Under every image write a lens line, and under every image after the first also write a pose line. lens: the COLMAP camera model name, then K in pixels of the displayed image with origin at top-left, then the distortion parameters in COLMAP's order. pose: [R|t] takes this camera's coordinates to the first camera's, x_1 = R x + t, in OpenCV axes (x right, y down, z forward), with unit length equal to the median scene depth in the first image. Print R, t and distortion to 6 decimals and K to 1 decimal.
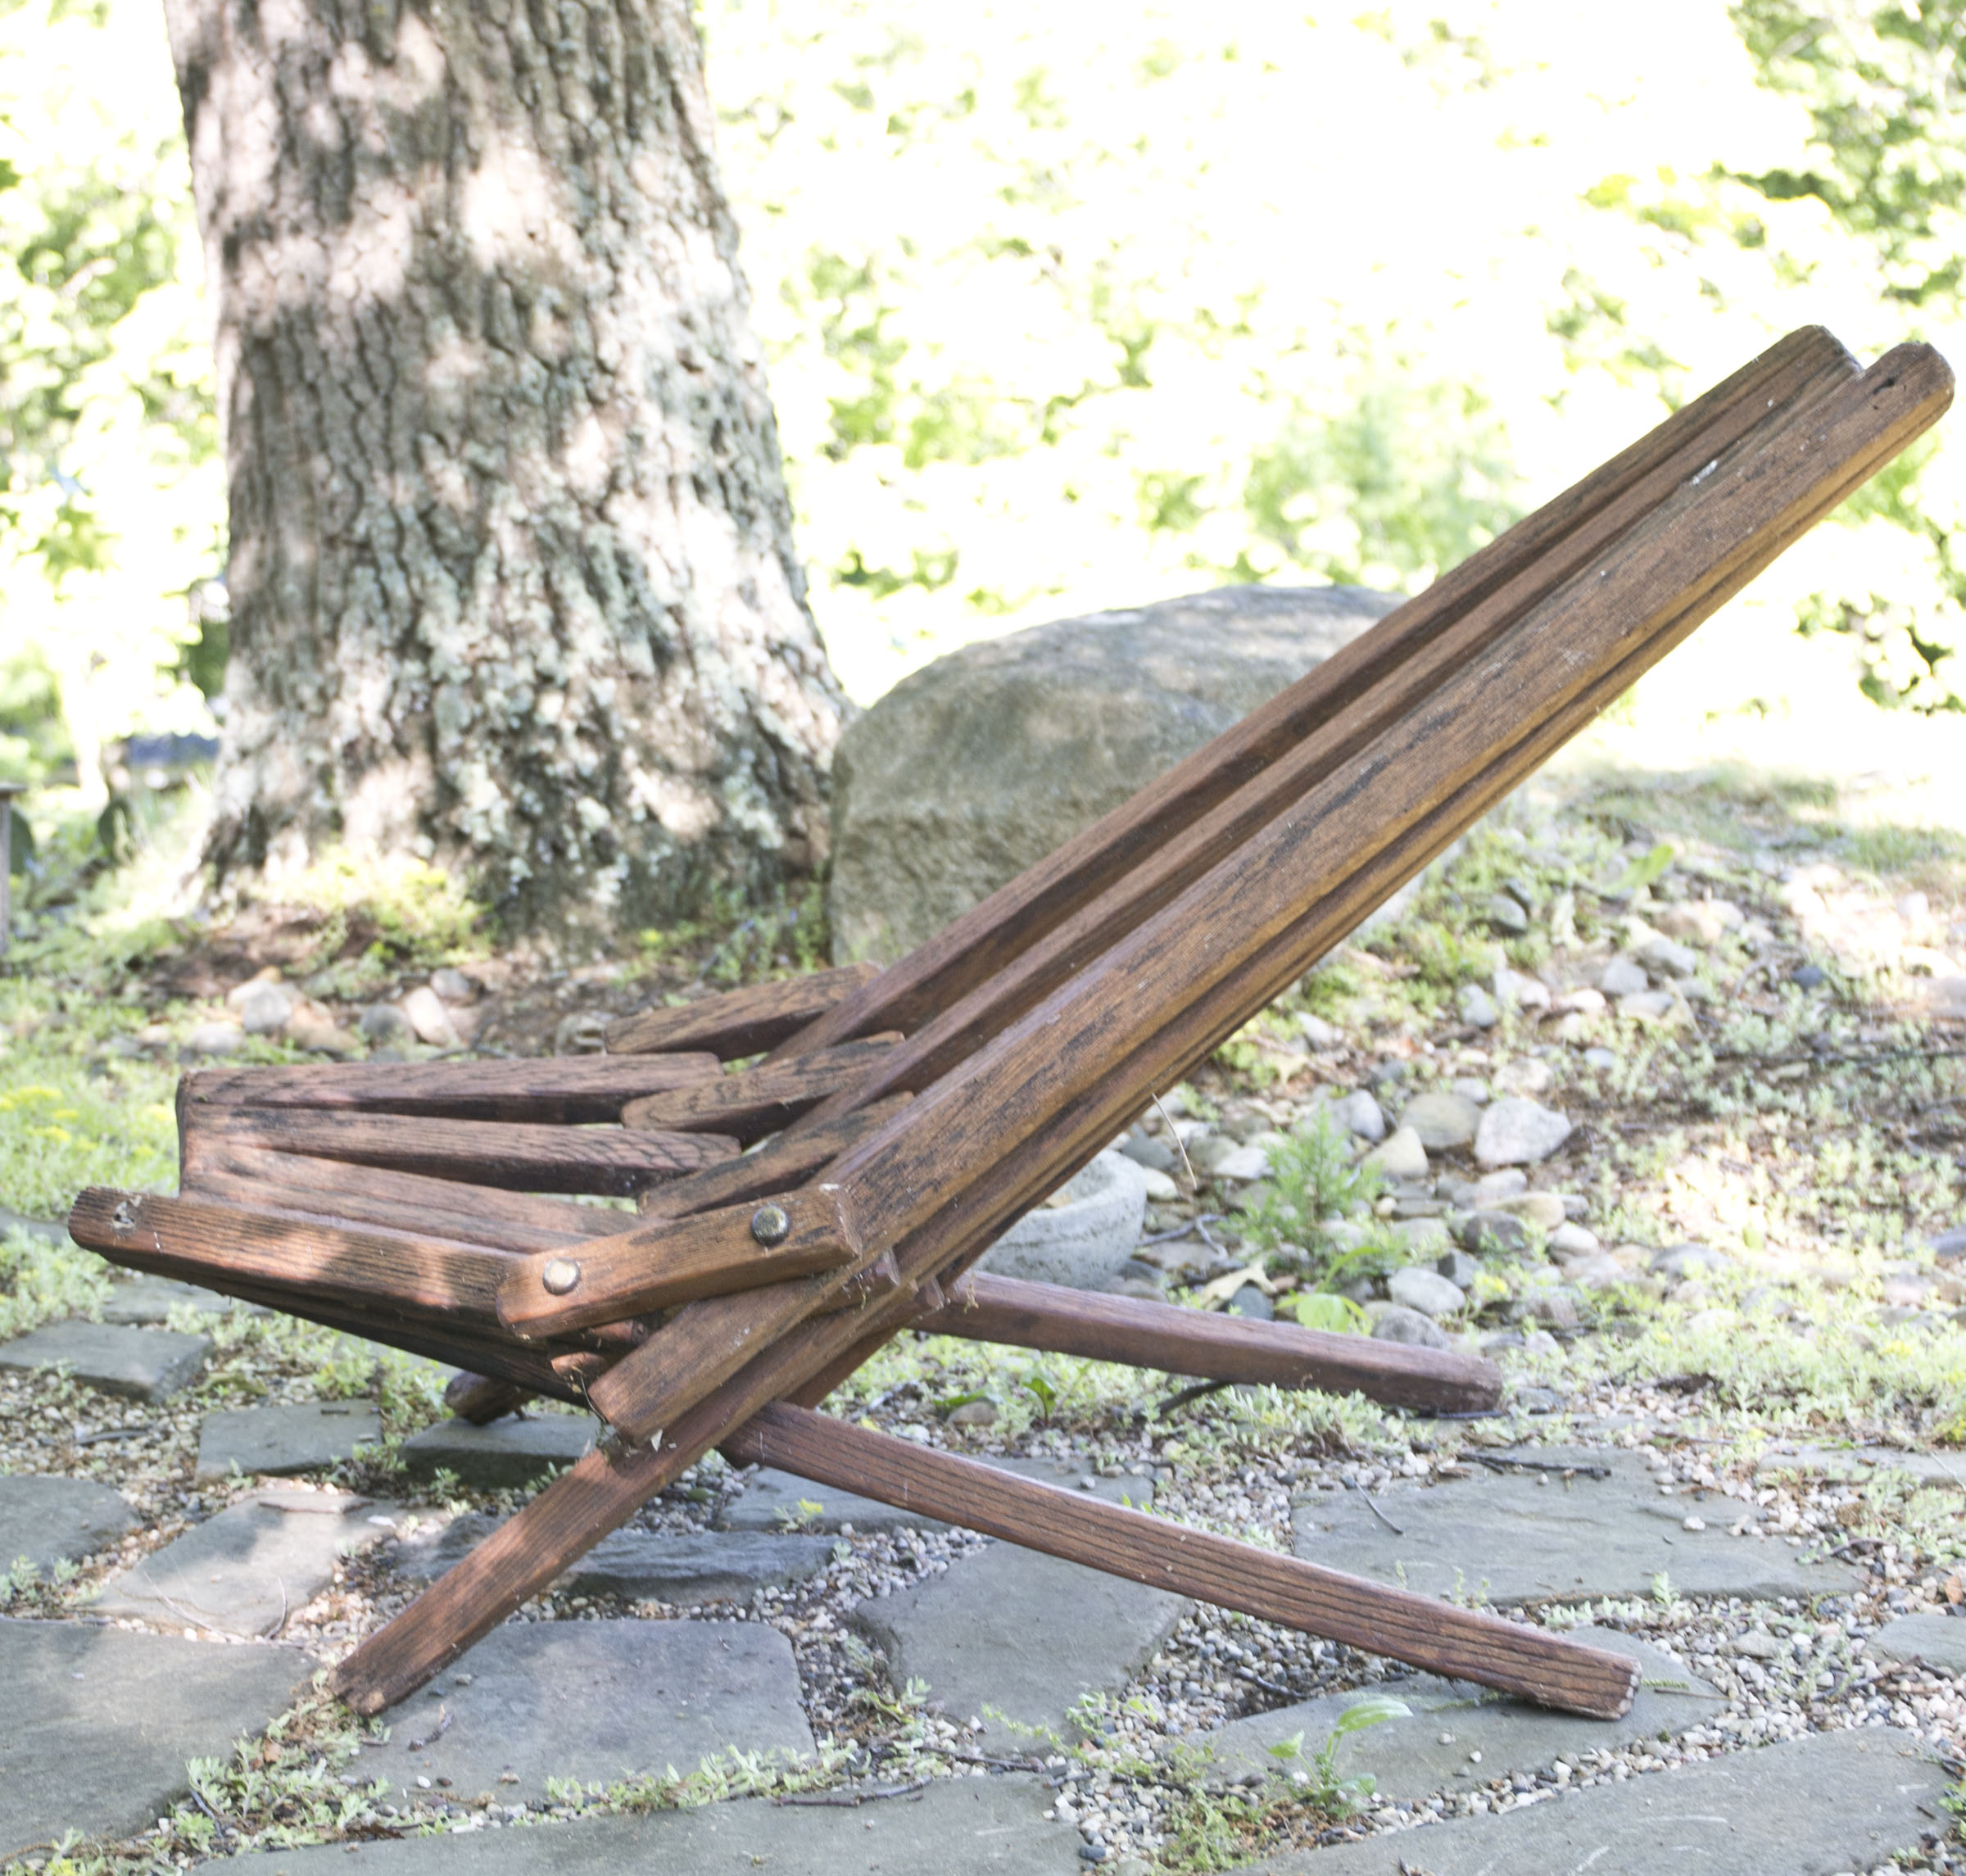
lens RADIAL K [[3677.9, 0, 847.1], [0, 3677.9, 1252.5], [0, 0, 1]] dist [-0.025000, 0.000000]
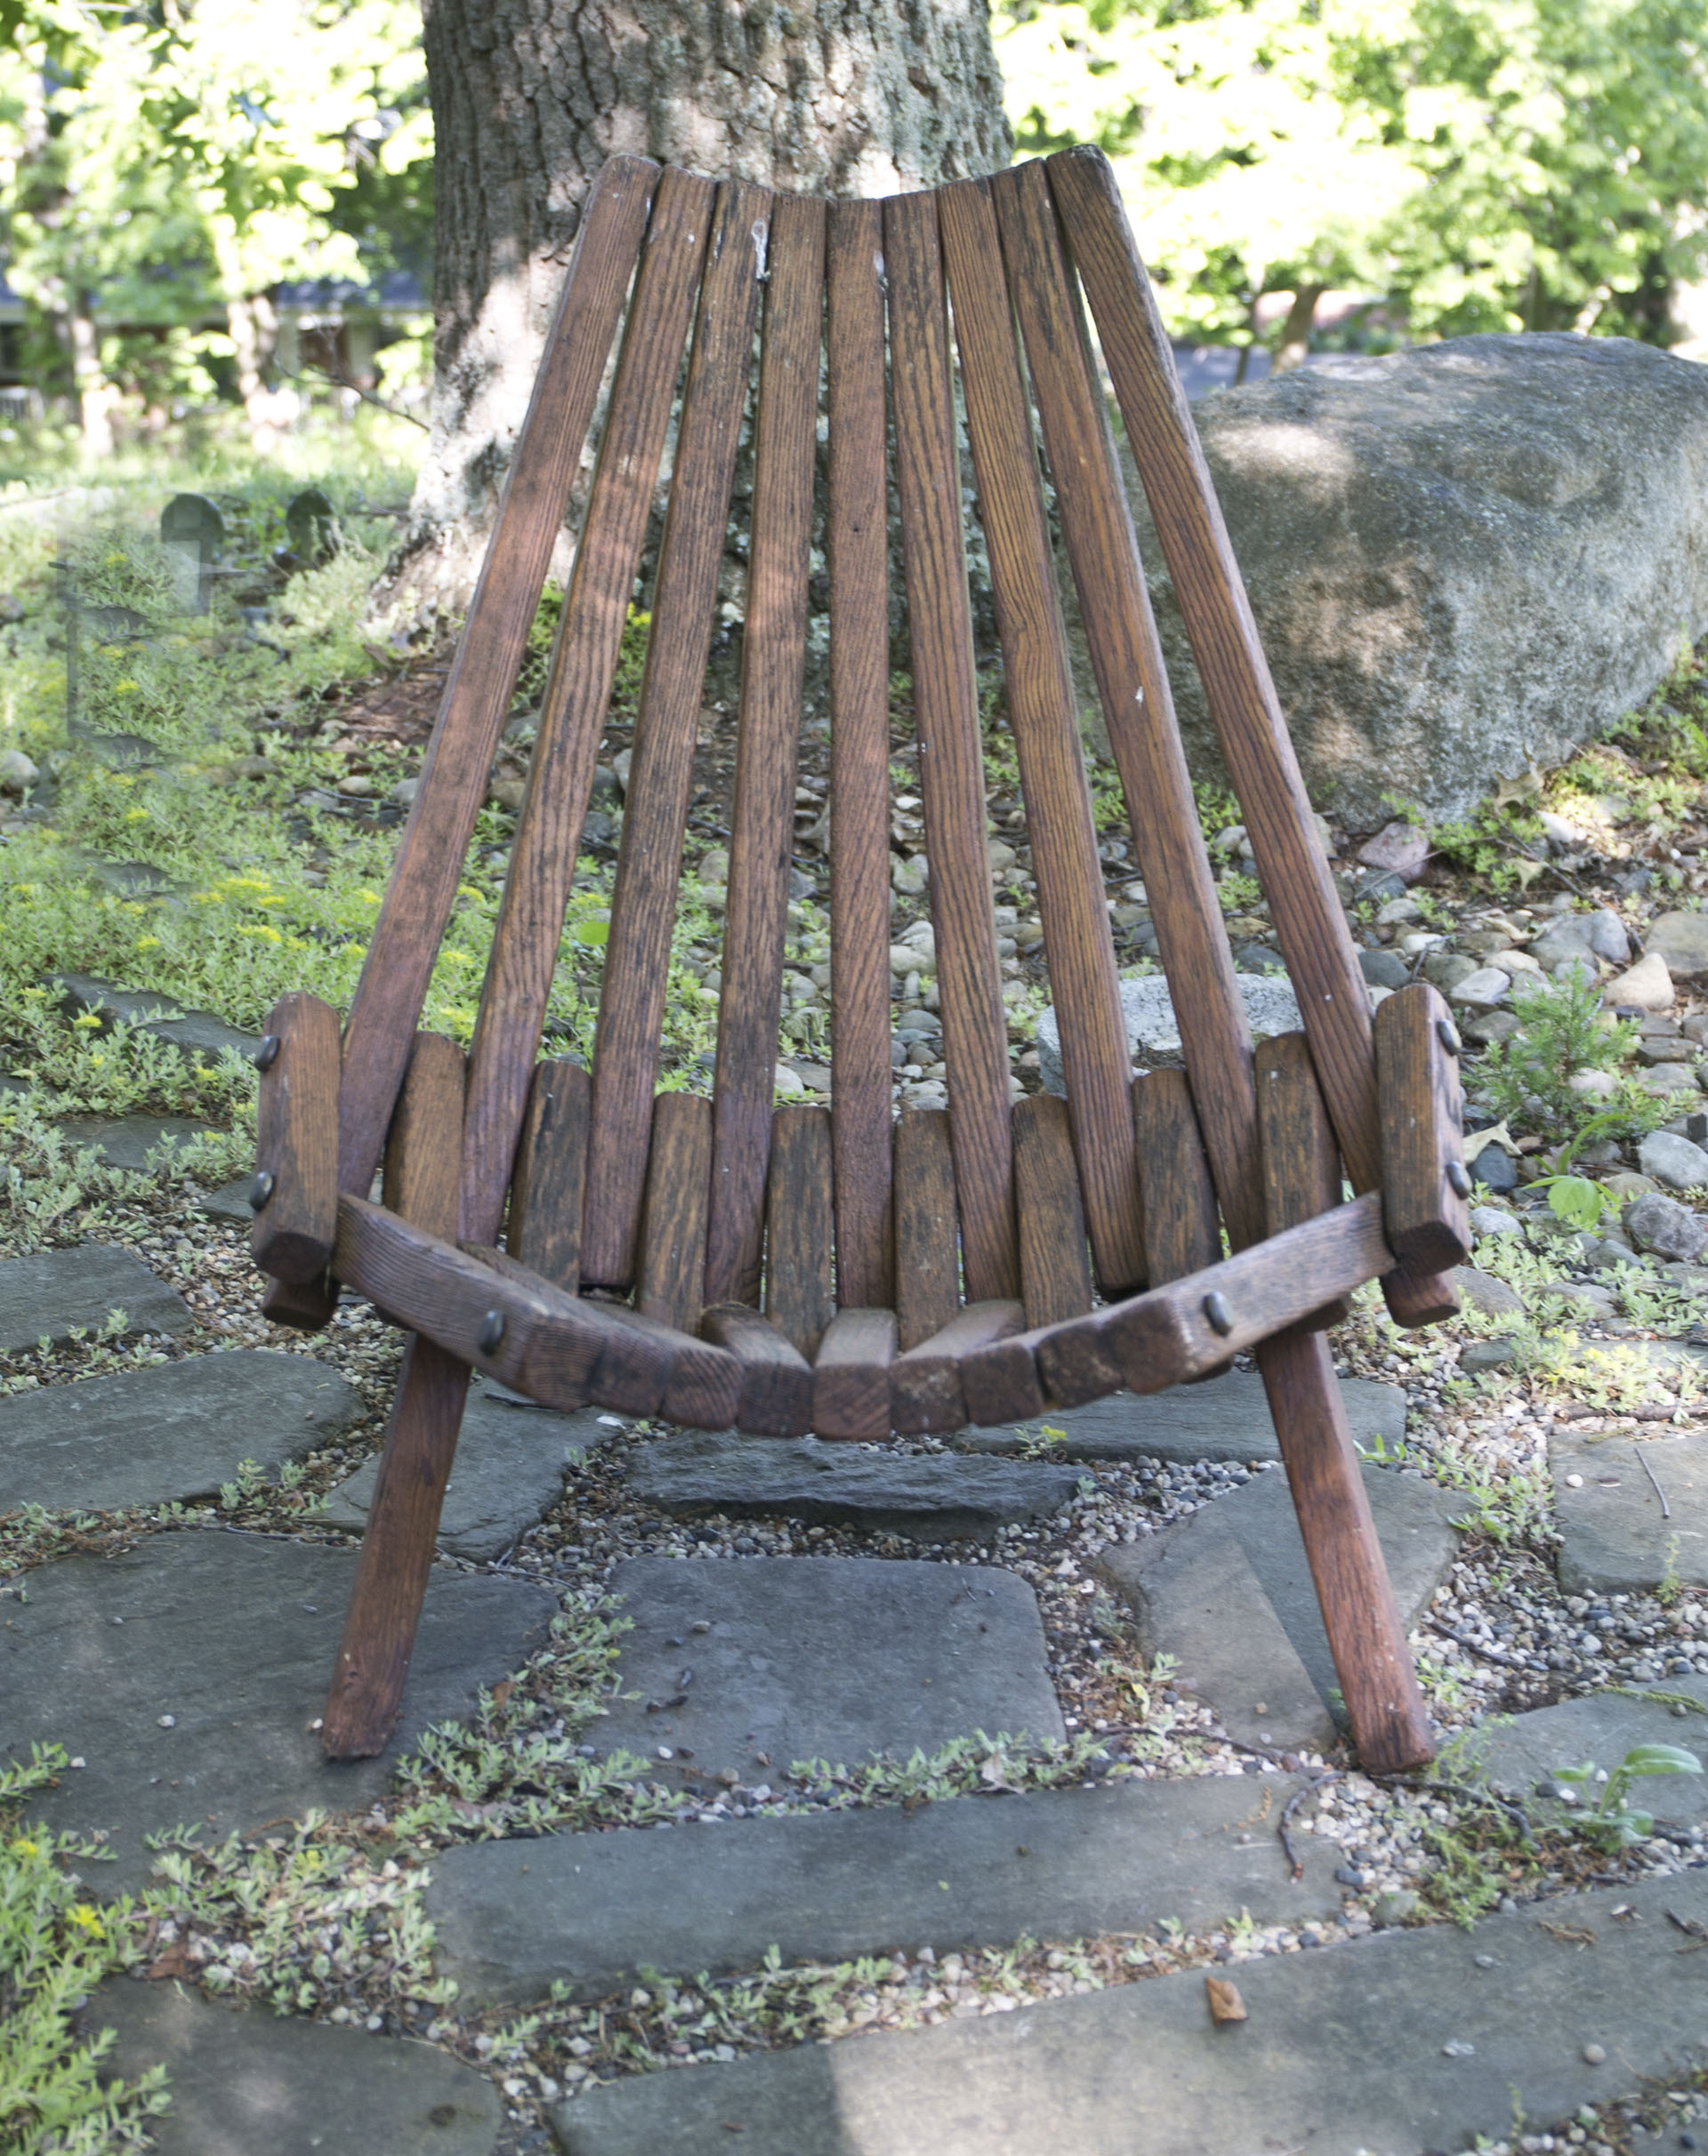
lens RADIAL K [[3788.3, 0, 861.8], [0, 3788.3, 1025.7], [0, 0, 1]] dist [-0.030063, 0.000000]
pose [[0.998747, 0.035388, -0.035391, -0.027142], [-0.033602, 0.998192, 0.049844, -0.081143], [0.037090, -0.048592, 0.998130, 0.003036]]
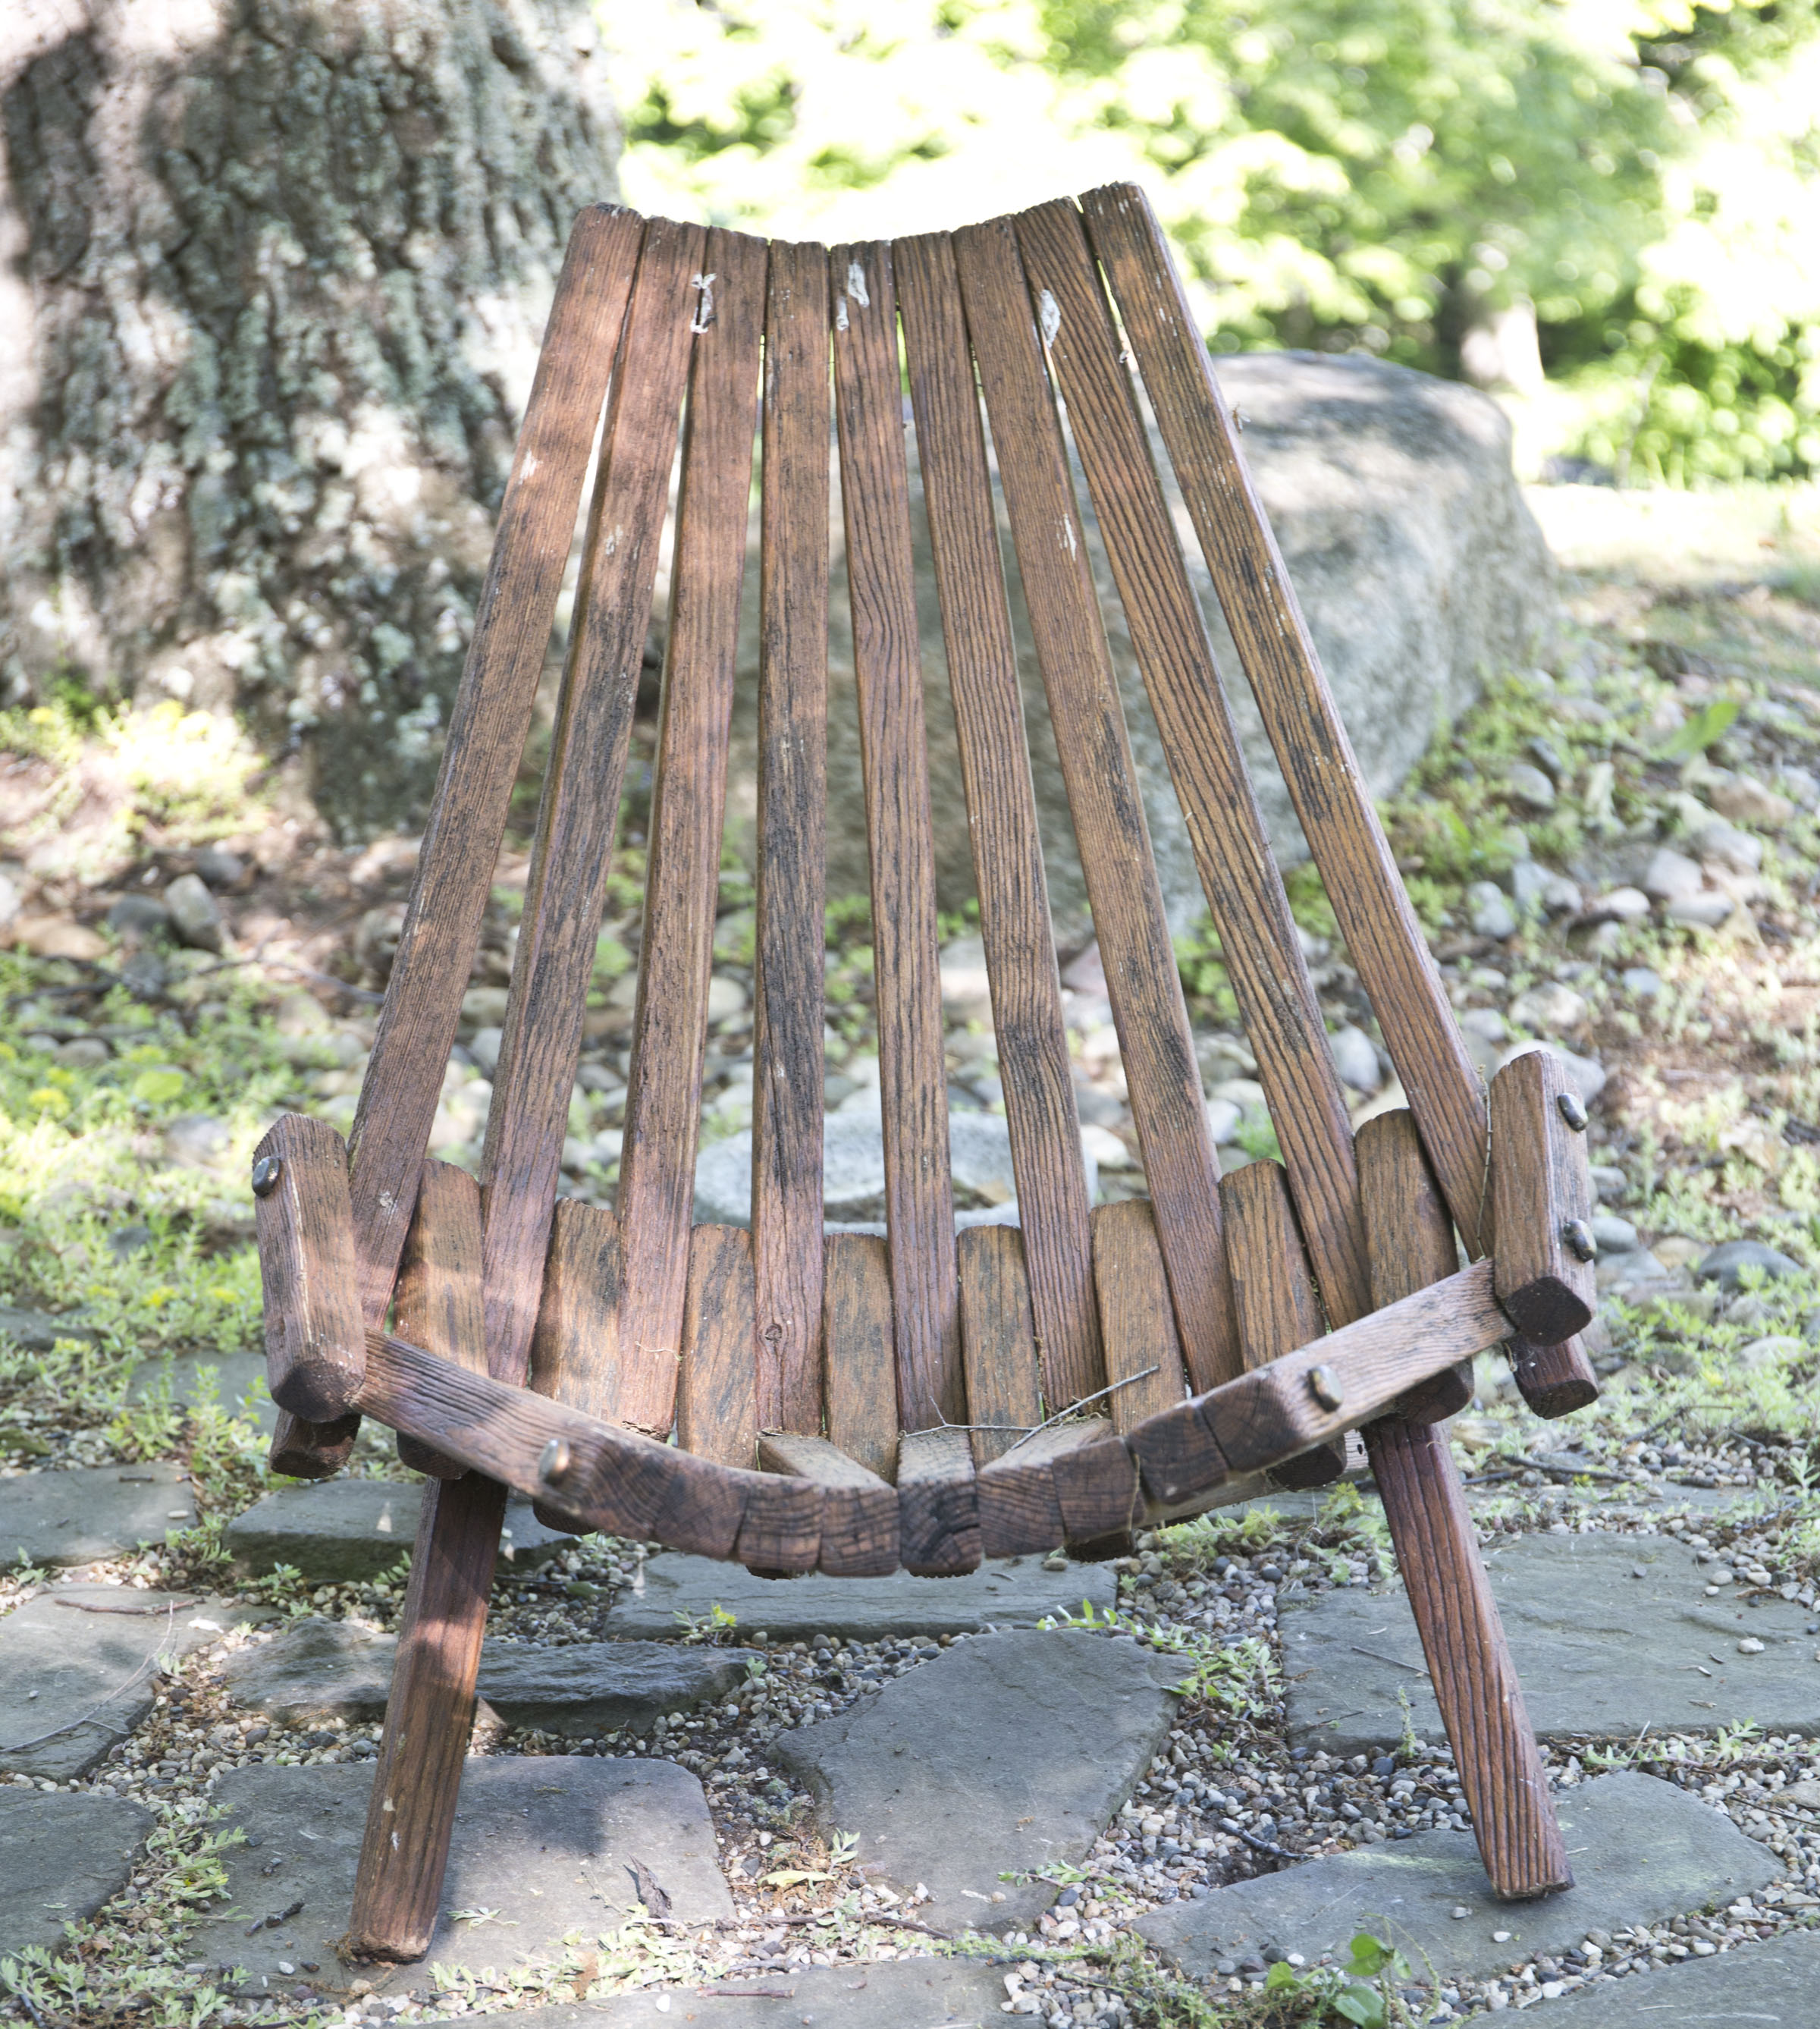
lens RADIAL K [[4826.5, 0, 902.6], [0, 4826.5, 1332.0], [0, 0, 1]] dist [0.123161, 0.000000]
pose [[0.998633, -0.000044, 0.052277, -0.024008], [-0.003111, 0.998177, 0.060268, -0.059311], [-0.052185, -0.060348, 0.996812, -0.107623]]
